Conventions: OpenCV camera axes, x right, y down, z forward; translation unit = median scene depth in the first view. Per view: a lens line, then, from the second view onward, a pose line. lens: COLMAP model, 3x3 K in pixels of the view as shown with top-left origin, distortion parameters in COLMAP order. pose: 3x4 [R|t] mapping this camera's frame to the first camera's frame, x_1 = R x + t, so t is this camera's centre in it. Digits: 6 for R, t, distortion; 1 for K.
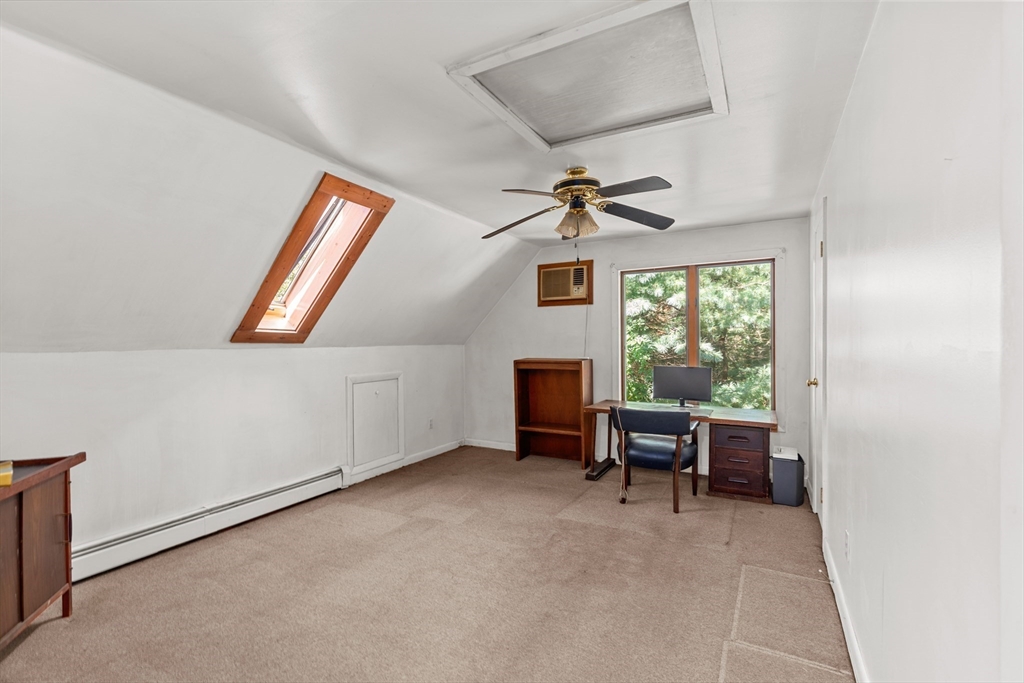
lens RADIAL K [[465.1, 0, 519.2], [0, 465.1, 344.6], [0, 0, 1]] dist [0.010825, -0.000442]
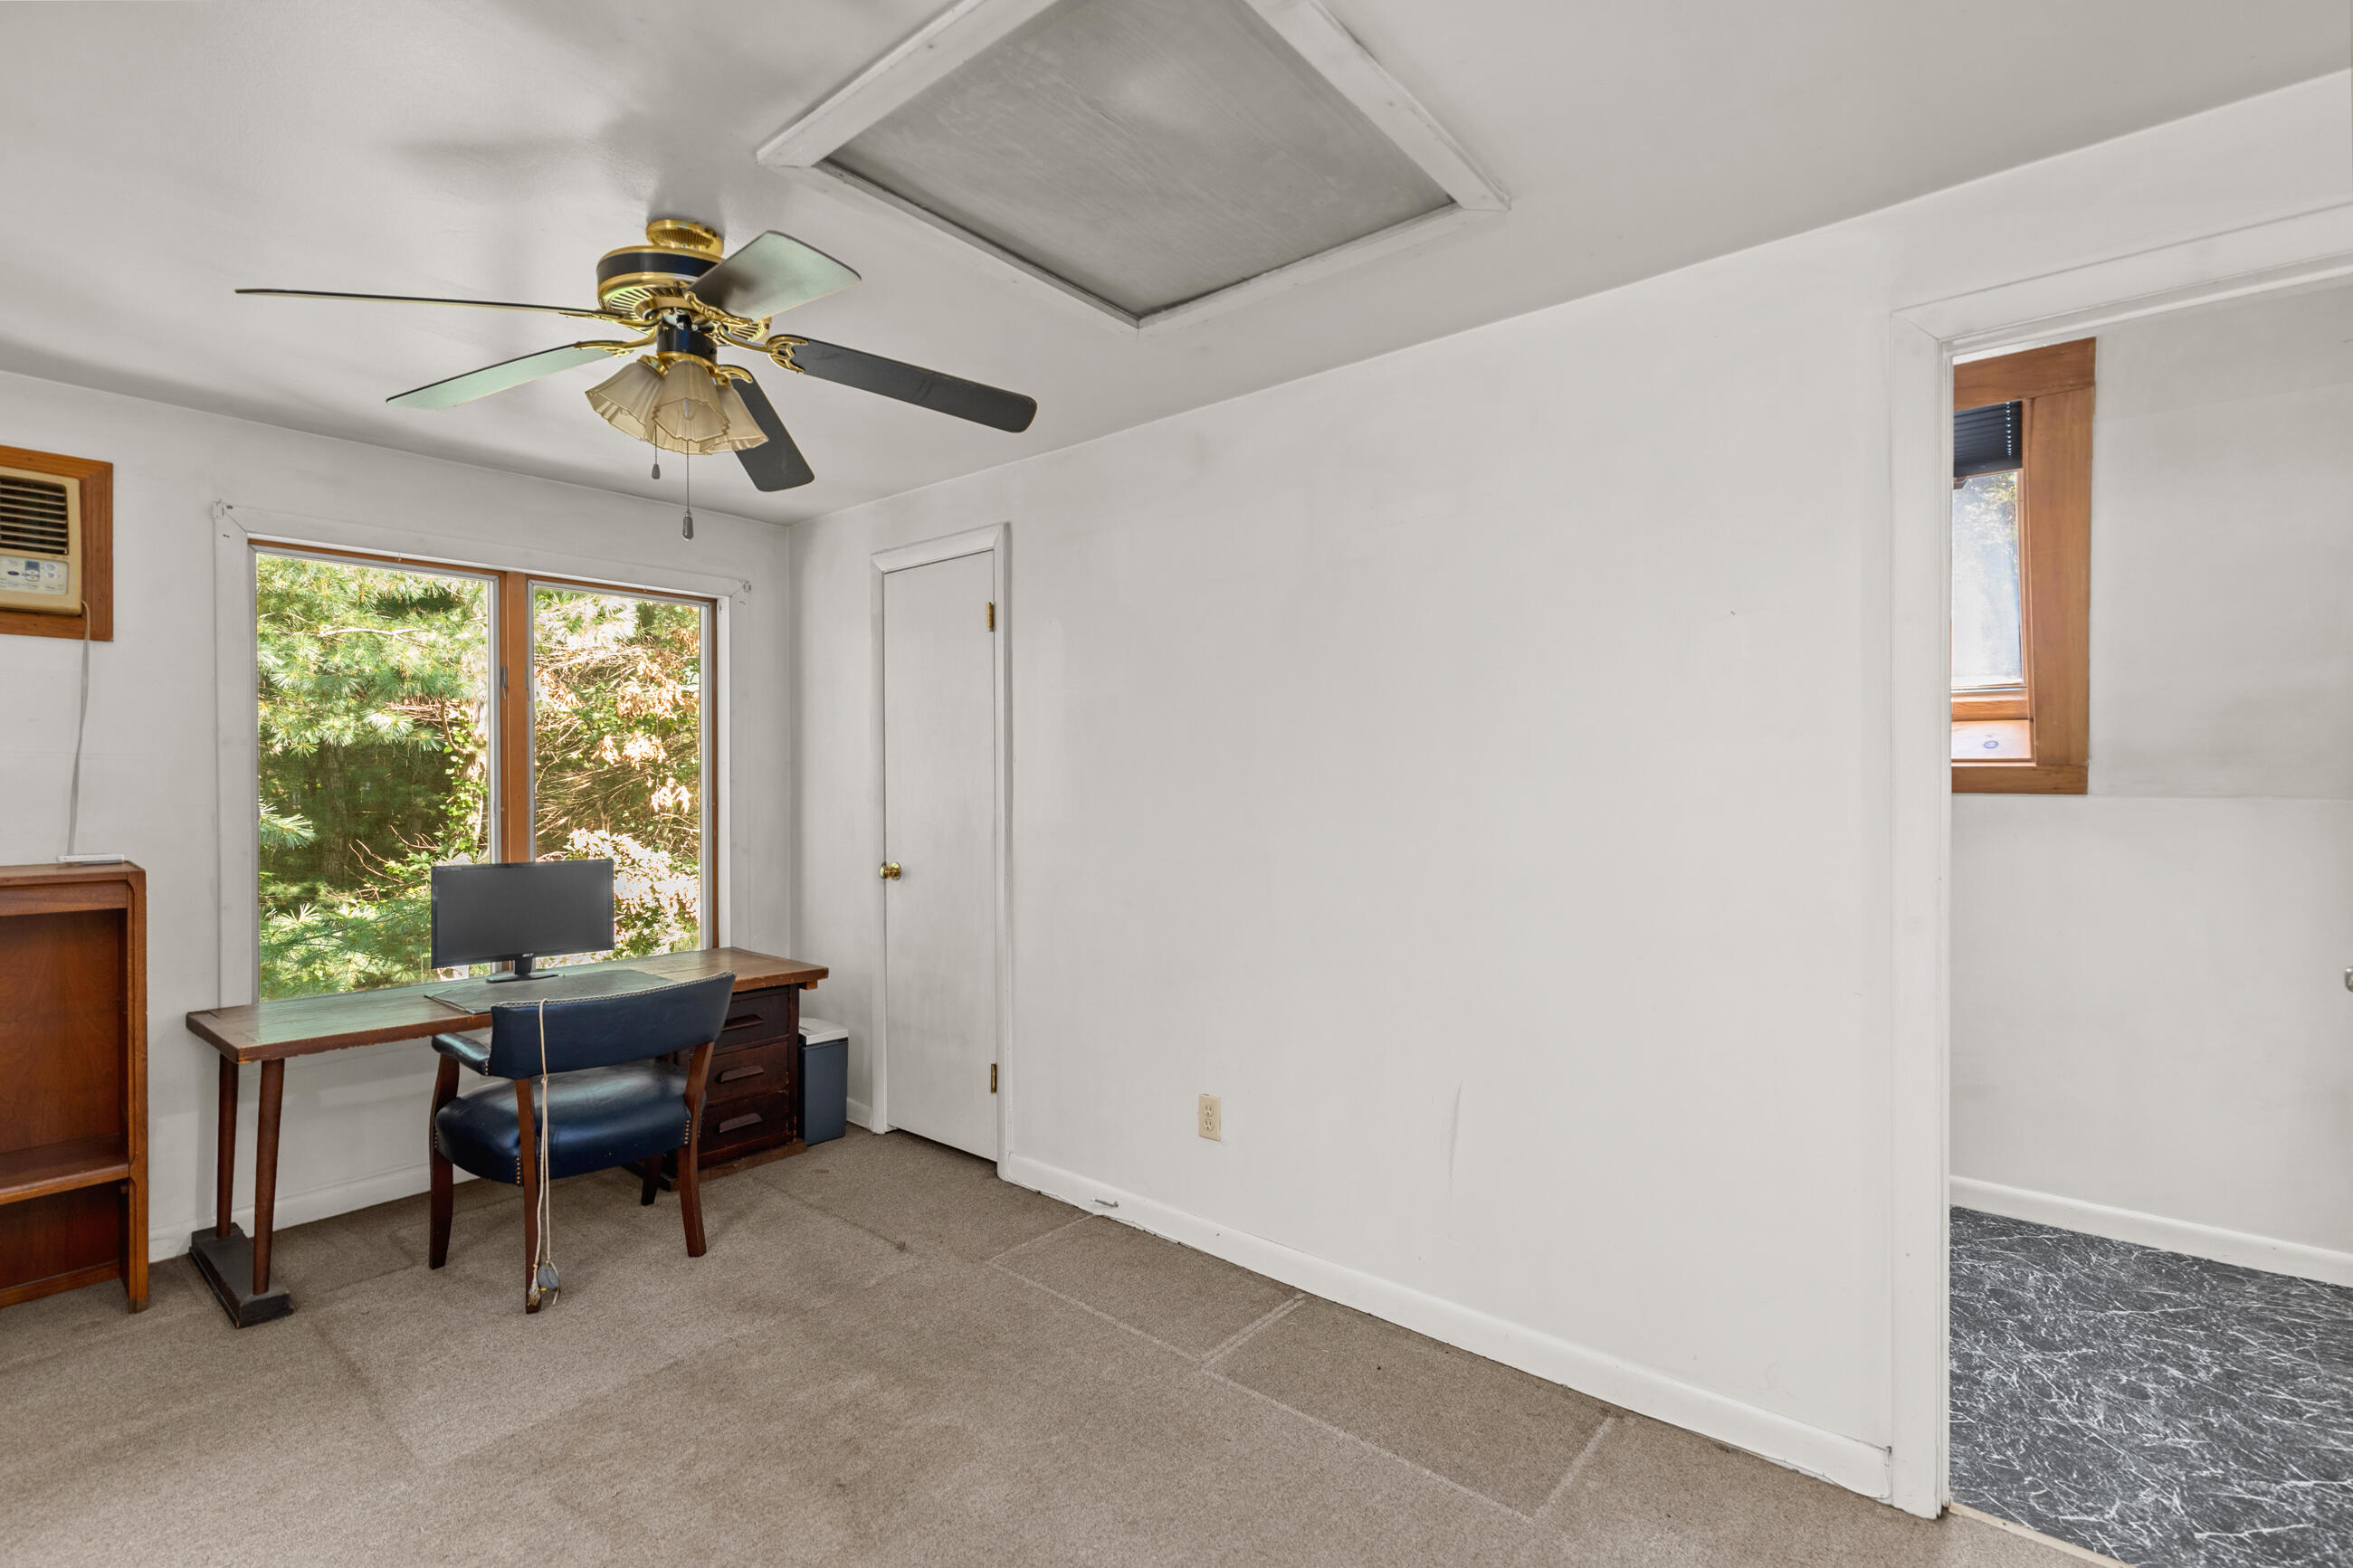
lens RADIAL K [[1068.7, 0, 1193.7], [0, 1068.7, 782.0], [0, 0, 1]] dist [0.010825, -0.000442]
pose [[0.186283, 0.003030, 0.982492, -0.523050], [0.005688, 0.999975, -0.004162, -0.009971], [-0.982480, 0.006364, 0.186261, 0.558261]]
